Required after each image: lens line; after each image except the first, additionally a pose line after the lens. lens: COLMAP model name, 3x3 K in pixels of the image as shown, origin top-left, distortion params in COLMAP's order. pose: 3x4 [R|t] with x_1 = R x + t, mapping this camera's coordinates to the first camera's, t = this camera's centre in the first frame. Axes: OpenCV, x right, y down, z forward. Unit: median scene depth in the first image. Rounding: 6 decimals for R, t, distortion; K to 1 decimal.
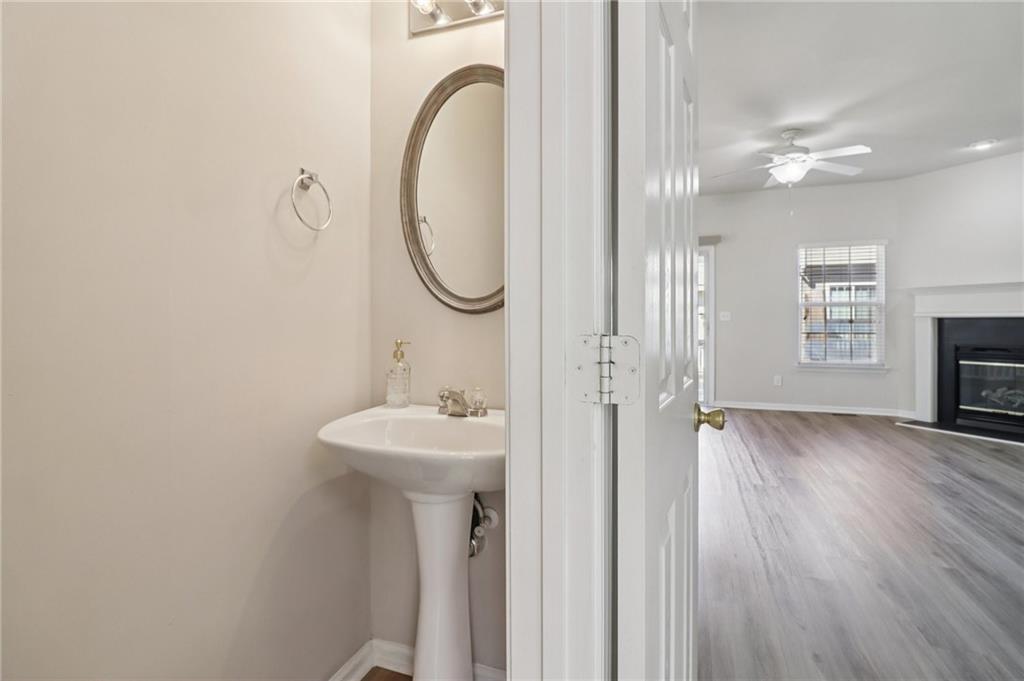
lens RADIAL K [[479.7, 0, 513.7], [0, 479.7, 321.4], [0, 0, 1]] dist [-0.000914, -0.011856]
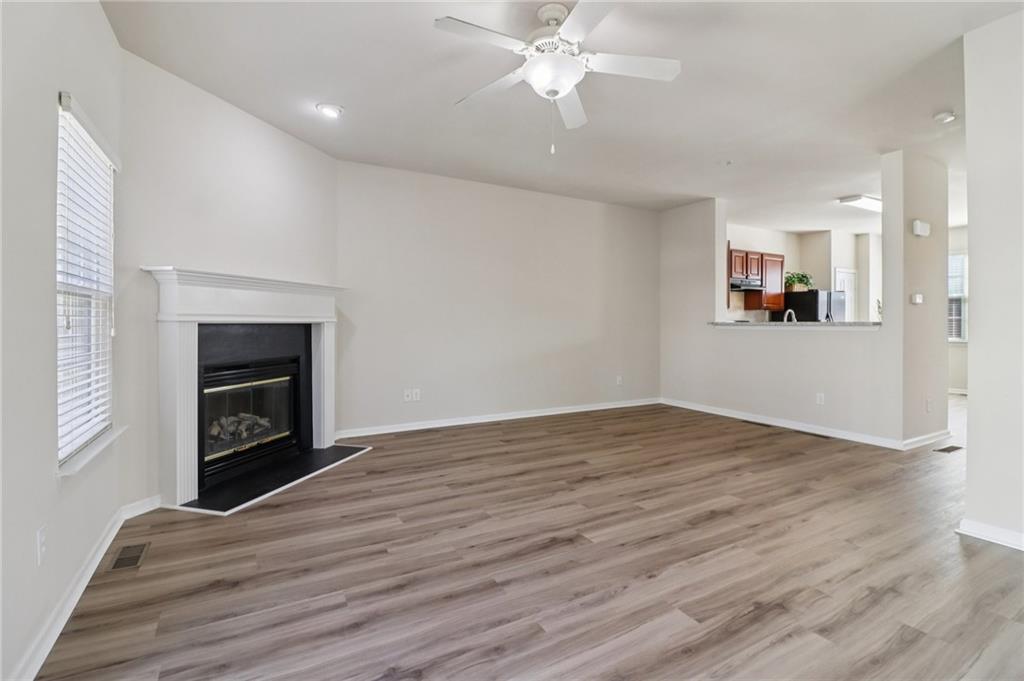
lens RADIAL K [[479.7, 0, 513.7], [0, 479.7, 321.4], [0, 0, 1]] dist [-0.000914, -0.011856]
pose [[-0.752407, 0.004819, 0.658681, 0.189721], [0.002558, 0.999987, -0.004393, -0.007865], [-0.658694, -0.001620, -0.752409, 1.259881]]
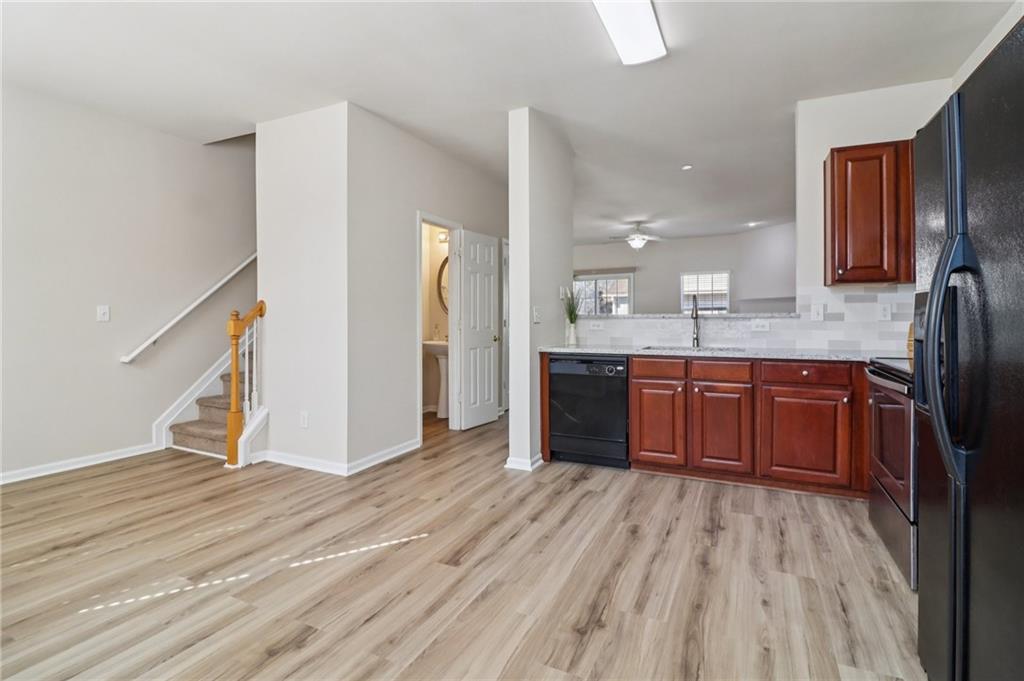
lens RADIAL K [[479.7, 0, 513.7], [0, 479.7, 321.4], [0, 0, 1]] dist [-0.000914, -0.011856]
pose [[0.993861, 0.000782, -0.110631, 0.248785], [-0.000548, 0.999998, 0.002153, 0.003950], [0.110633, -0.002079, 0.993859, -0.854825]]
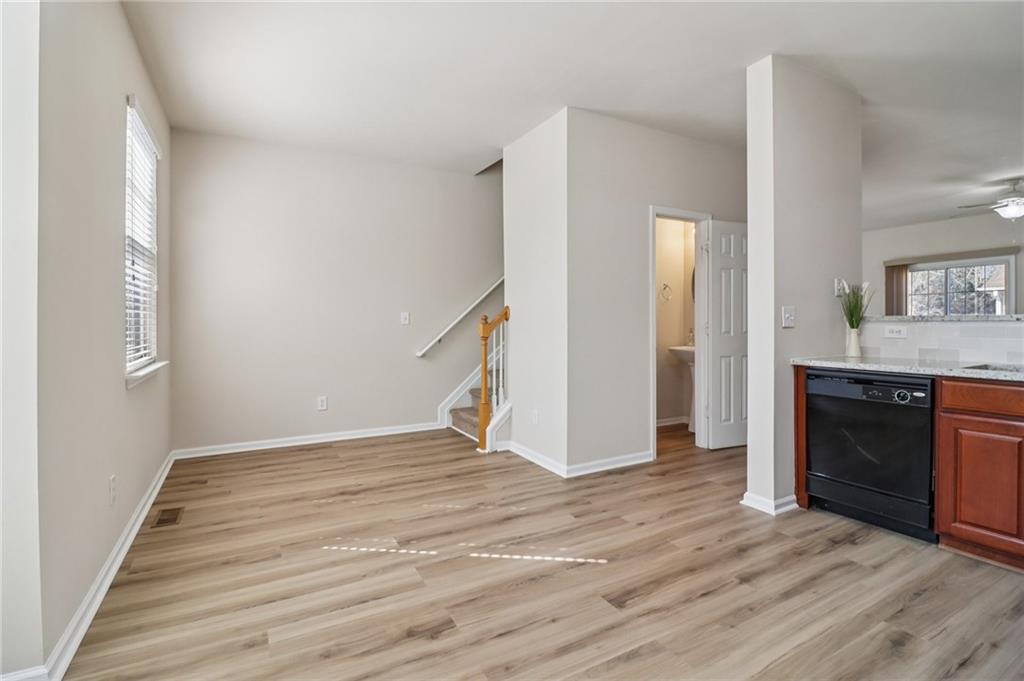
lens RADIAL K [[474.3, 0, 515.1], [0, 474.3, 325.9], [0, 0, 1]] dist [-0.001238, -0.012614]
pose [[0.748716, 0.005524, -0.662868, 0.338677], [-0.001347, 0.999976, 0.006812, 0.002226], [0.662890, -0.004207, 0.748705, -0.755236]]
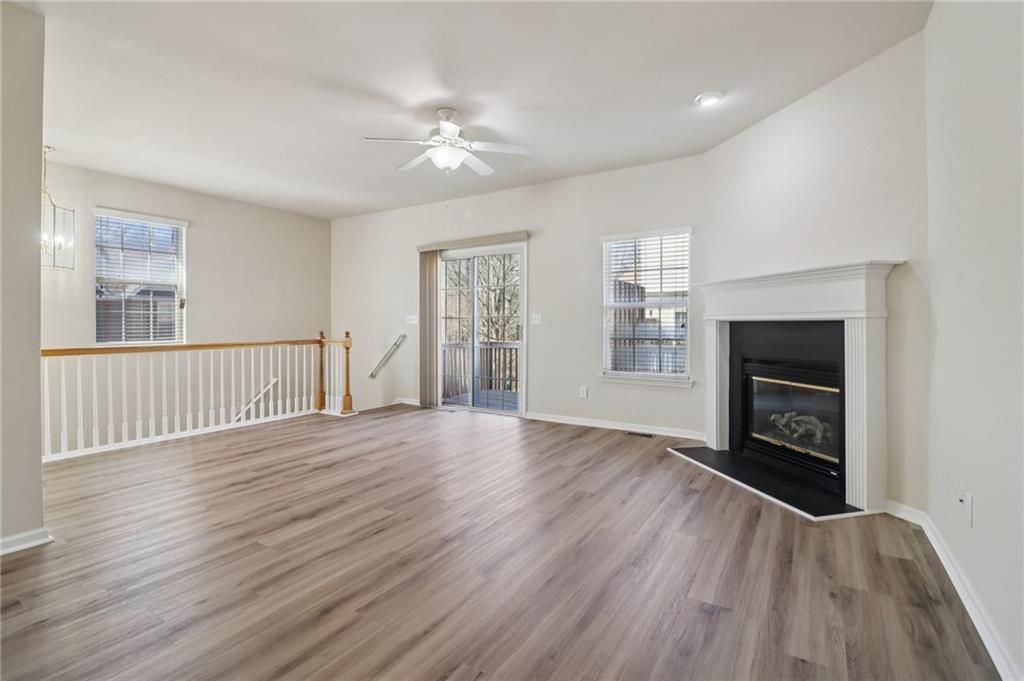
lens RADIAL K [[474.3, 0, 515.1], [0, 474.3, 325.9], [0, 0, 1]] dist [-0.001238, -0.012614]
pose [[0.975018, 0.002967, -0.222106, 0.762201], [-0.001236, 0.999968, 0.007933, -0.006020], [0.222123, -0.007461, 0.974990, 0.145786]]
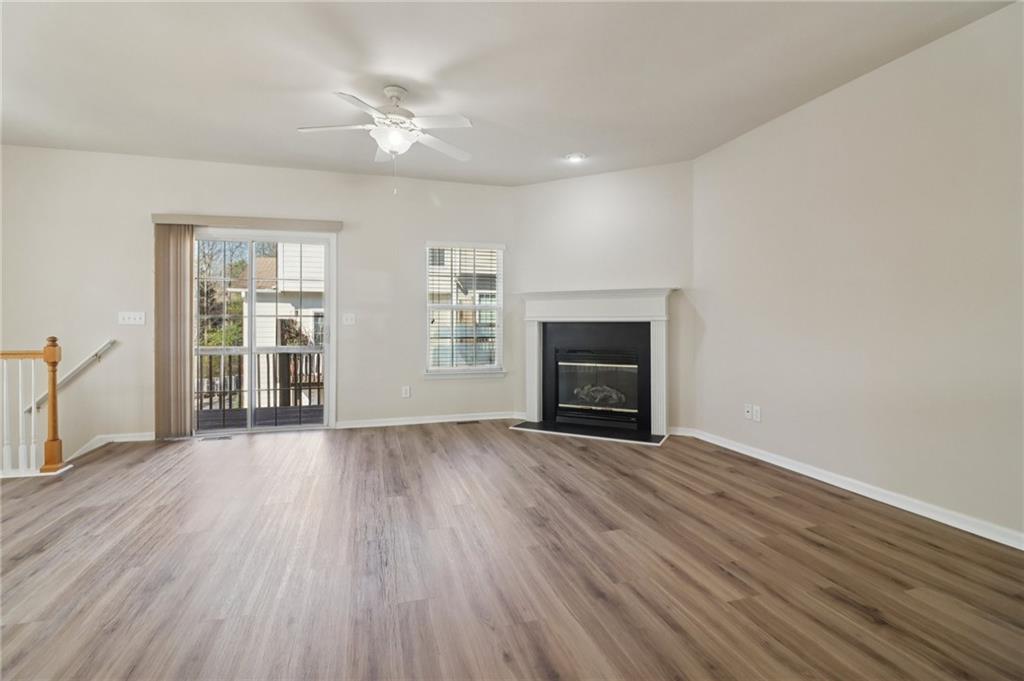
lens RADIAL K [[474.3, 0, 515.1], [0, 474.3, 325.9], [0, 0, 1]] dist [-0.001238, -0.012614]
pose [[0.802969, 0.000118, 0.596021, 0.228224], [-0.002232, 0.999994, 0.002809, -0.002388], [-0.596017, -0.003585, 0.802964, 0.203781]]
